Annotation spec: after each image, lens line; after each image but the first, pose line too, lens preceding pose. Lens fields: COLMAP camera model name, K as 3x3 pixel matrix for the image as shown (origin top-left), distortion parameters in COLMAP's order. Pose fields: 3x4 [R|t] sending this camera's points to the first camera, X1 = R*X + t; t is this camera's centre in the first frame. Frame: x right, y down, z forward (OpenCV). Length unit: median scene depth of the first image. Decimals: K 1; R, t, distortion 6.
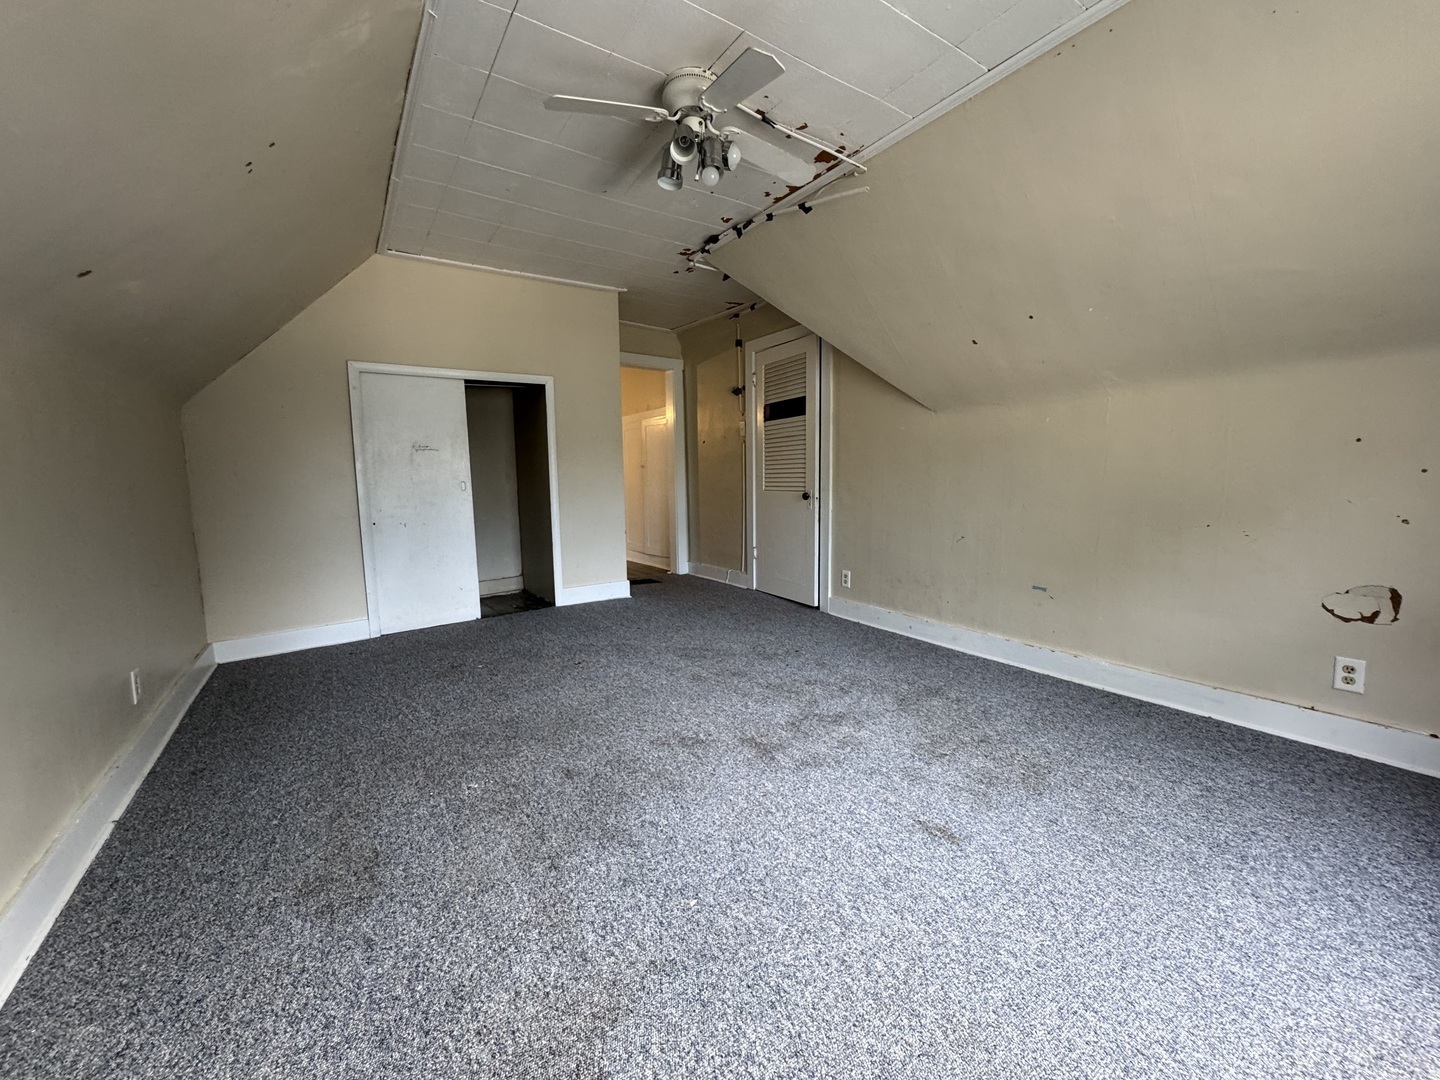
lens RADIAL K [[578.2, 0, 721.2], [0, 578.2, 539.3], [0, 0, 1]] dist [-0.001124, 0.000066]
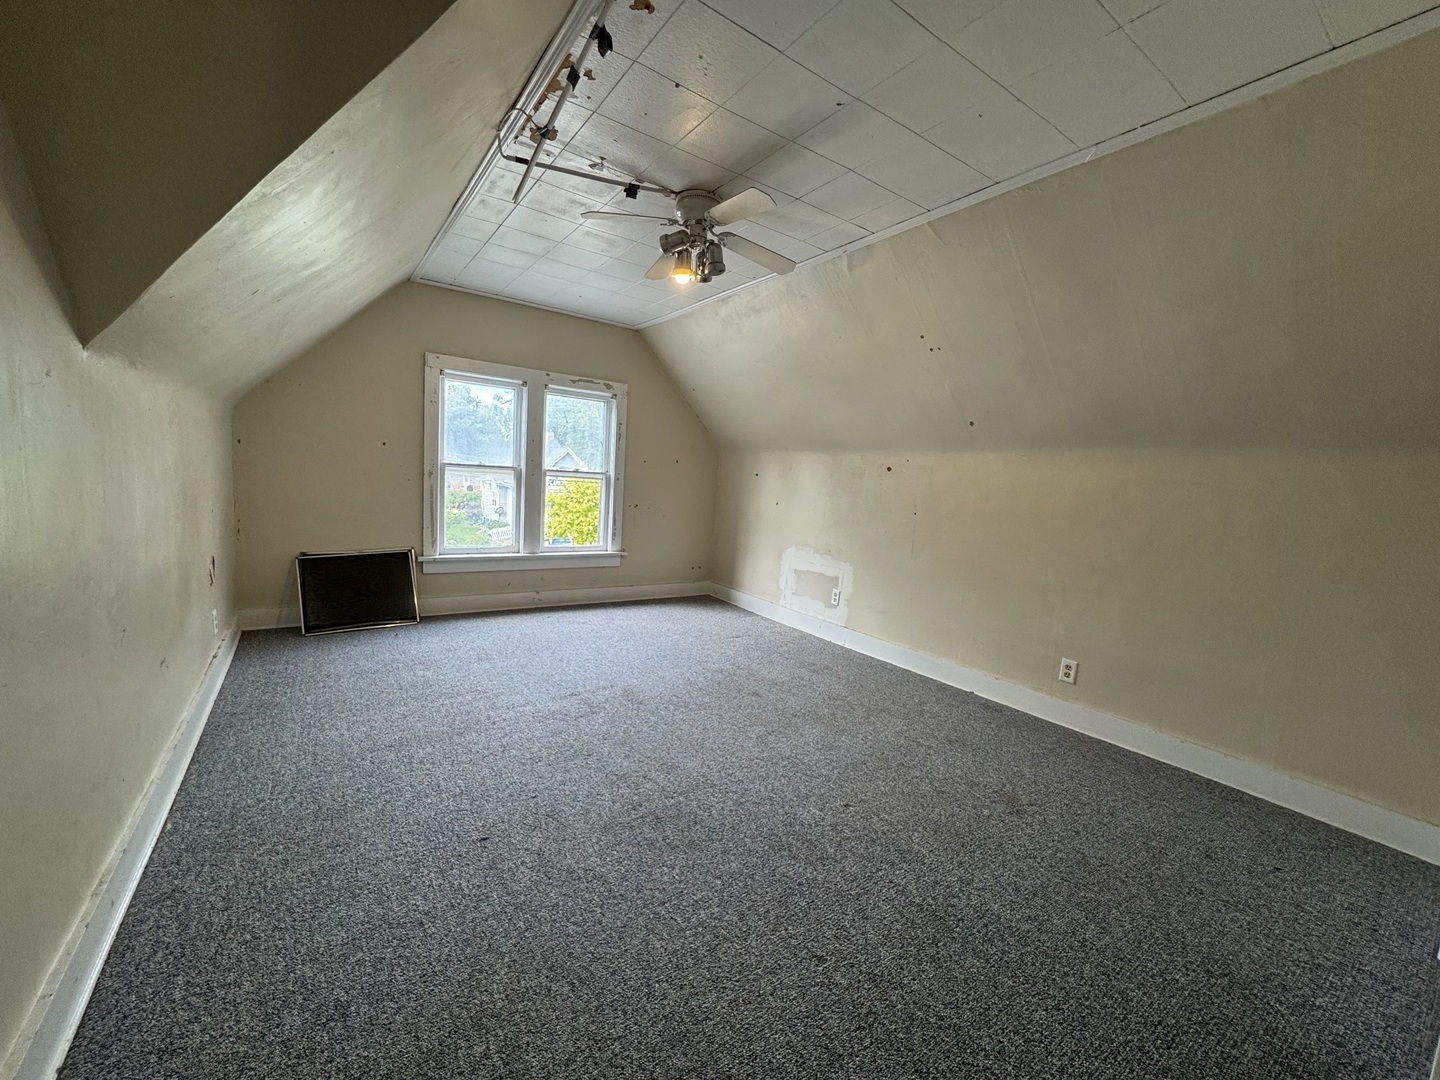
lens RADIAL K [[578.2, 0, 721.2], [0, 578.2, 539.3], [0, 0, 1]] dist [-0.001124, 0.000066]
pose [[-0.998320, -0.050553, -0.028325, -0.096840], [-0.055491, 0.974814, 0.216004, -0.343594], [0.016692, 0.217213, -0.975982, 2.407738]]
